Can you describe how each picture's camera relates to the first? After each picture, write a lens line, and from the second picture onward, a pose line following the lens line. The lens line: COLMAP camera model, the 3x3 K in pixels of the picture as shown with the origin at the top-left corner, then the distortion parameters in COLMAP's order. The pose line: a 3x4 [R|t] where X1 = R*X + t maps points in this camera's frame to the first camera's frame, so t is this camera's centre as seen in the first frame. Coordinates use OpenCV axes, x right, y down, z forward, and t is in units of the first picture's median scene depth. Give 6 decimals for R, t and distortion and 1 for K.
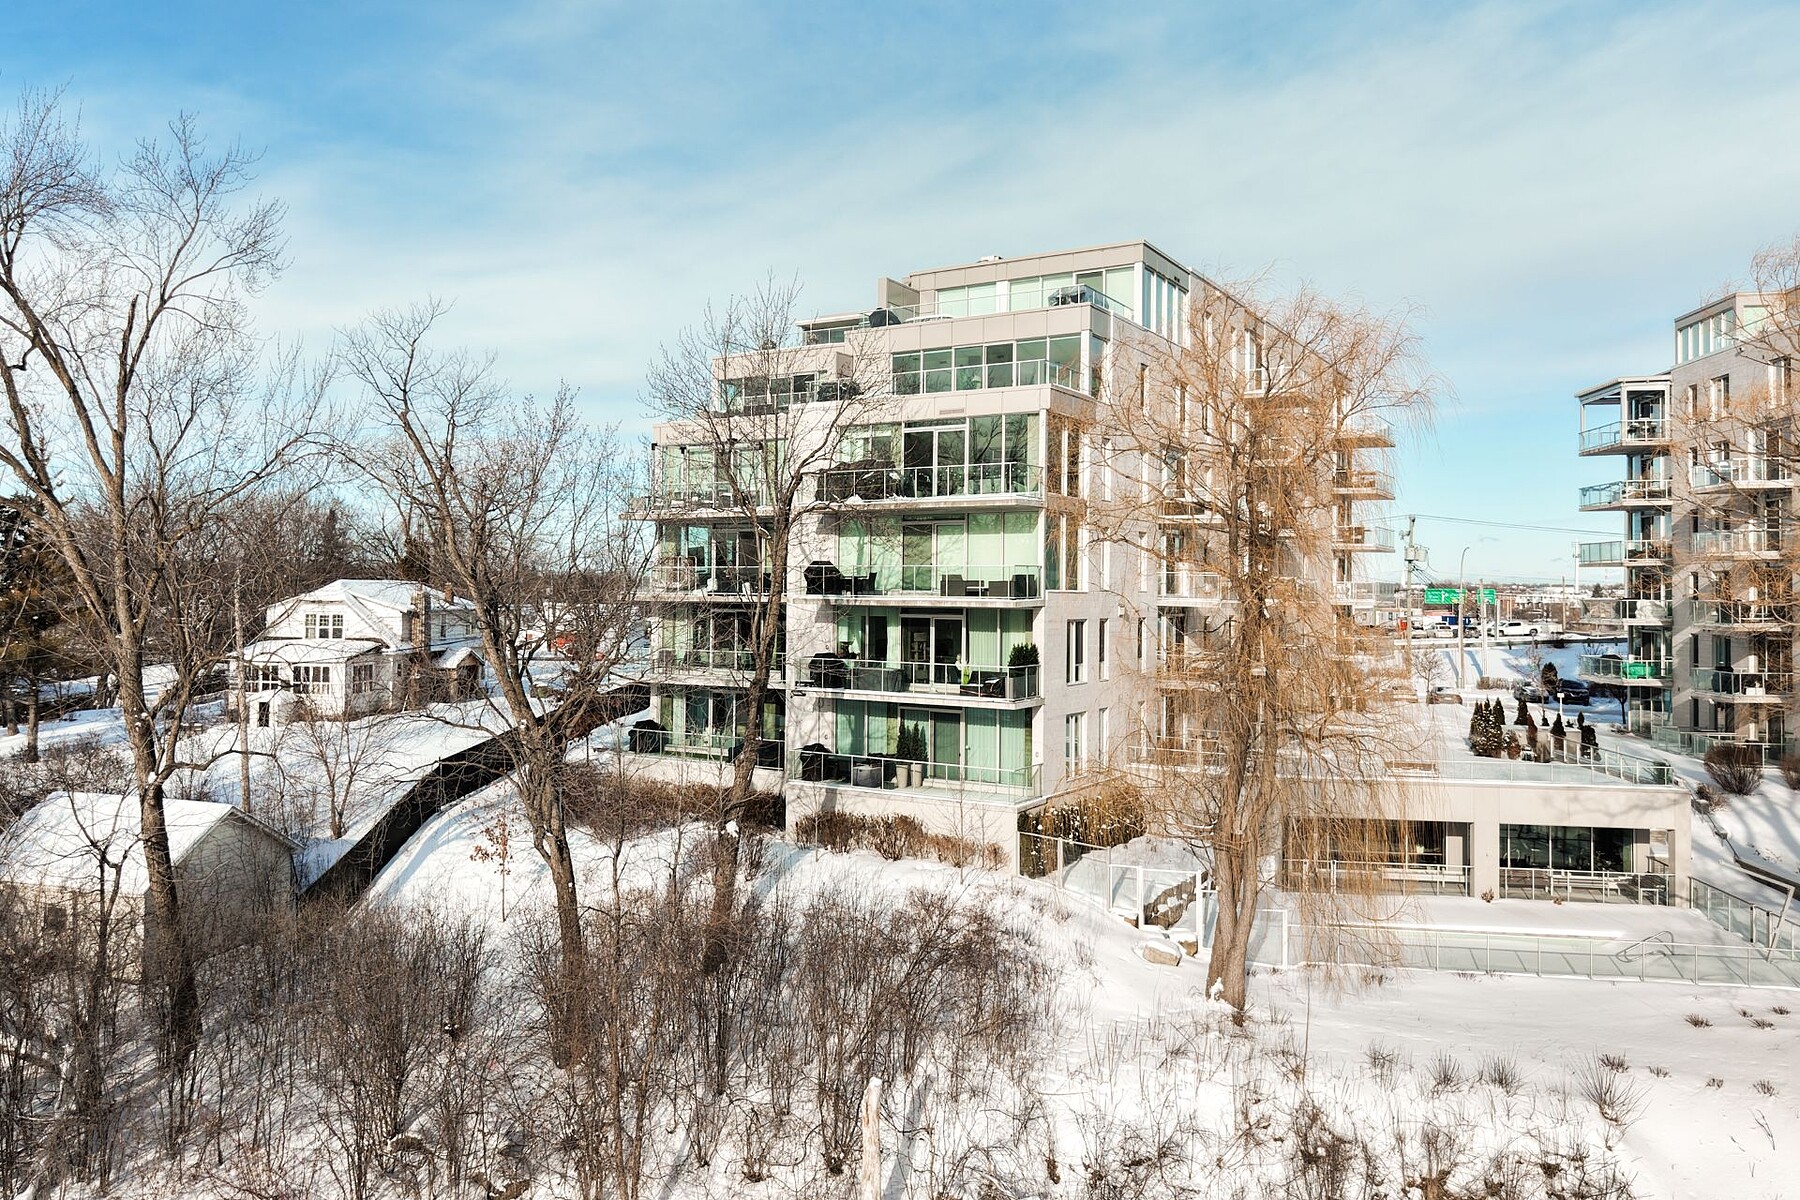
lens RADIAL K [[1529.5, 0, 870.0], [0, 1529.5, 562.9], [0, 0, 1]] dist [0.119052, -0.299369]
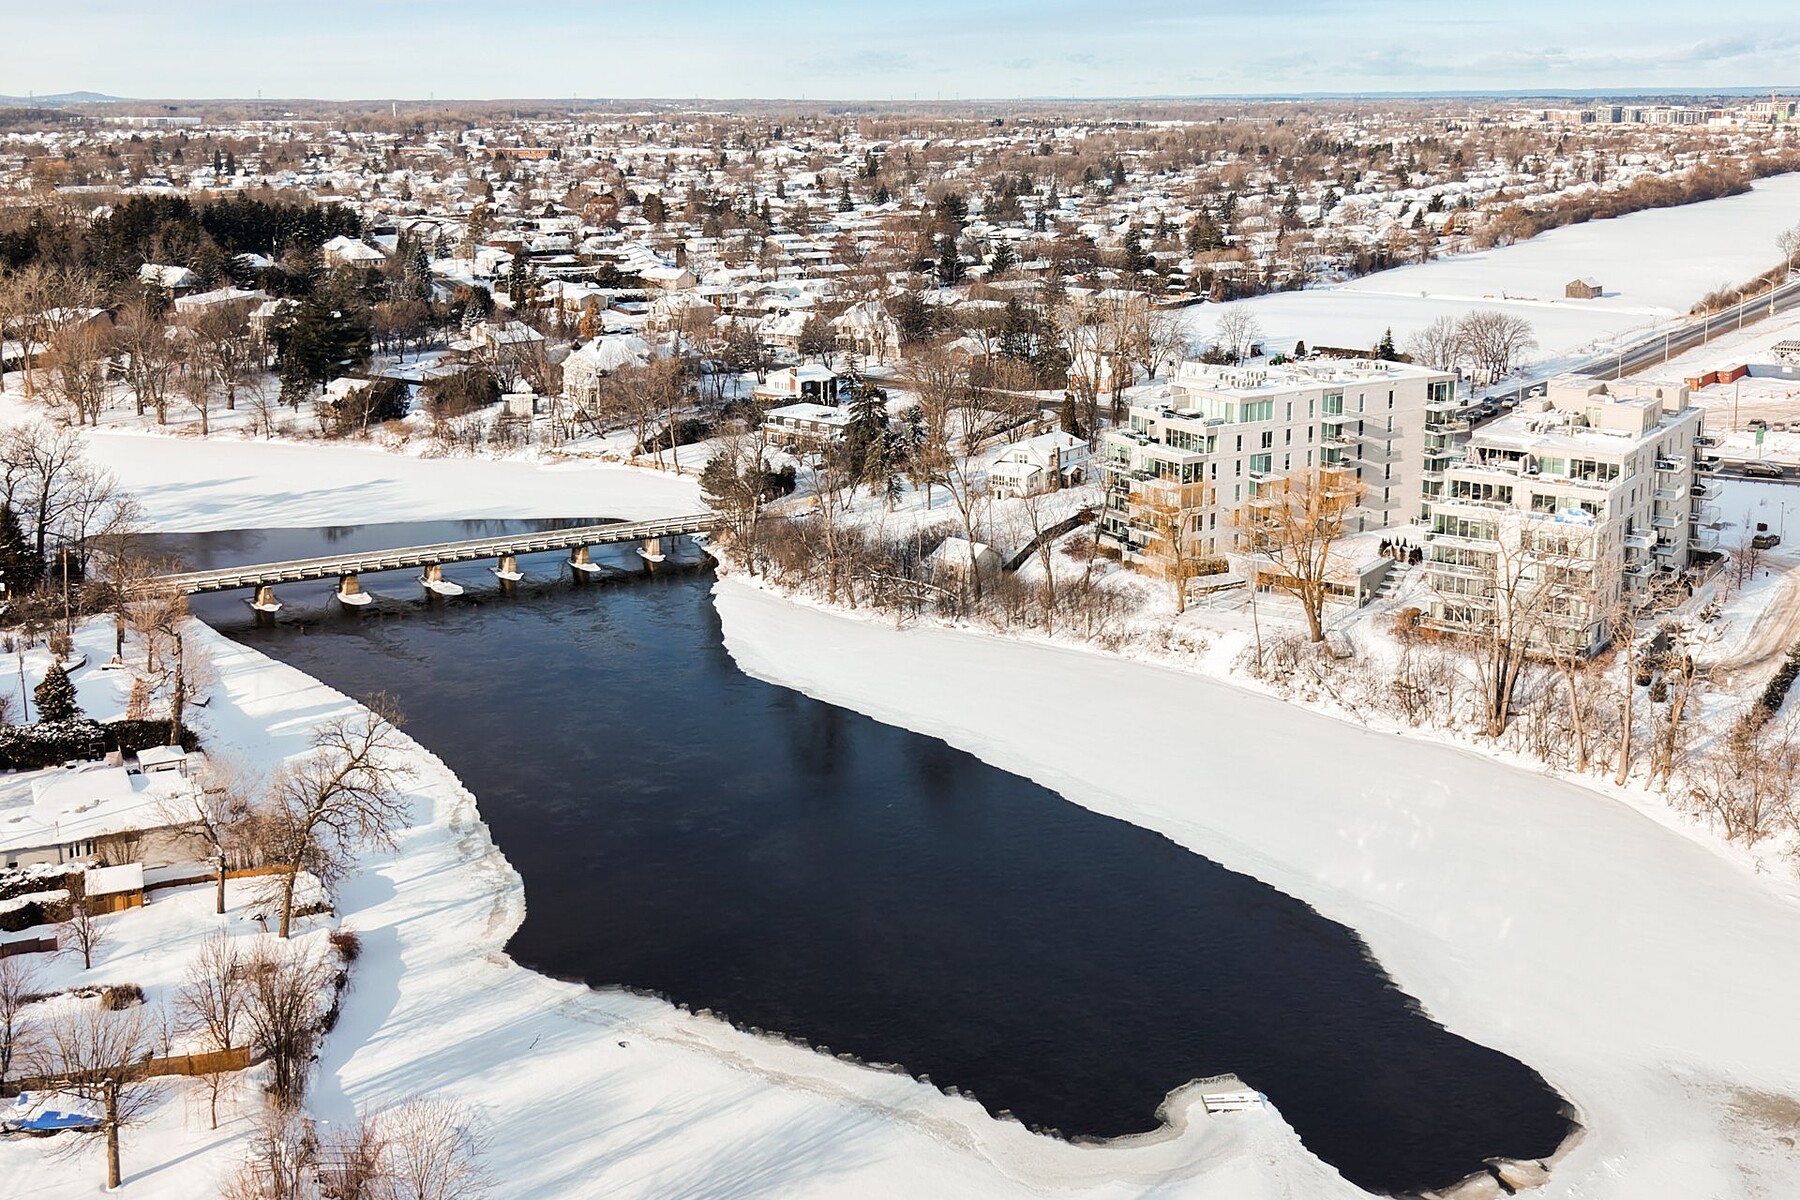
lens RADIAL K [[1695.8, 0, 900.0], [0, 1695.8, 600.0], [0, 0, 1]] dist [0.097741, -0.240121]
pose [[0.902786, 0.103329, -0.417492, 1.188740], [0.005954, 0.967616, 0.252357, -0.784141], [0.430048, -0.230310, 0.872935, -2.865152]]
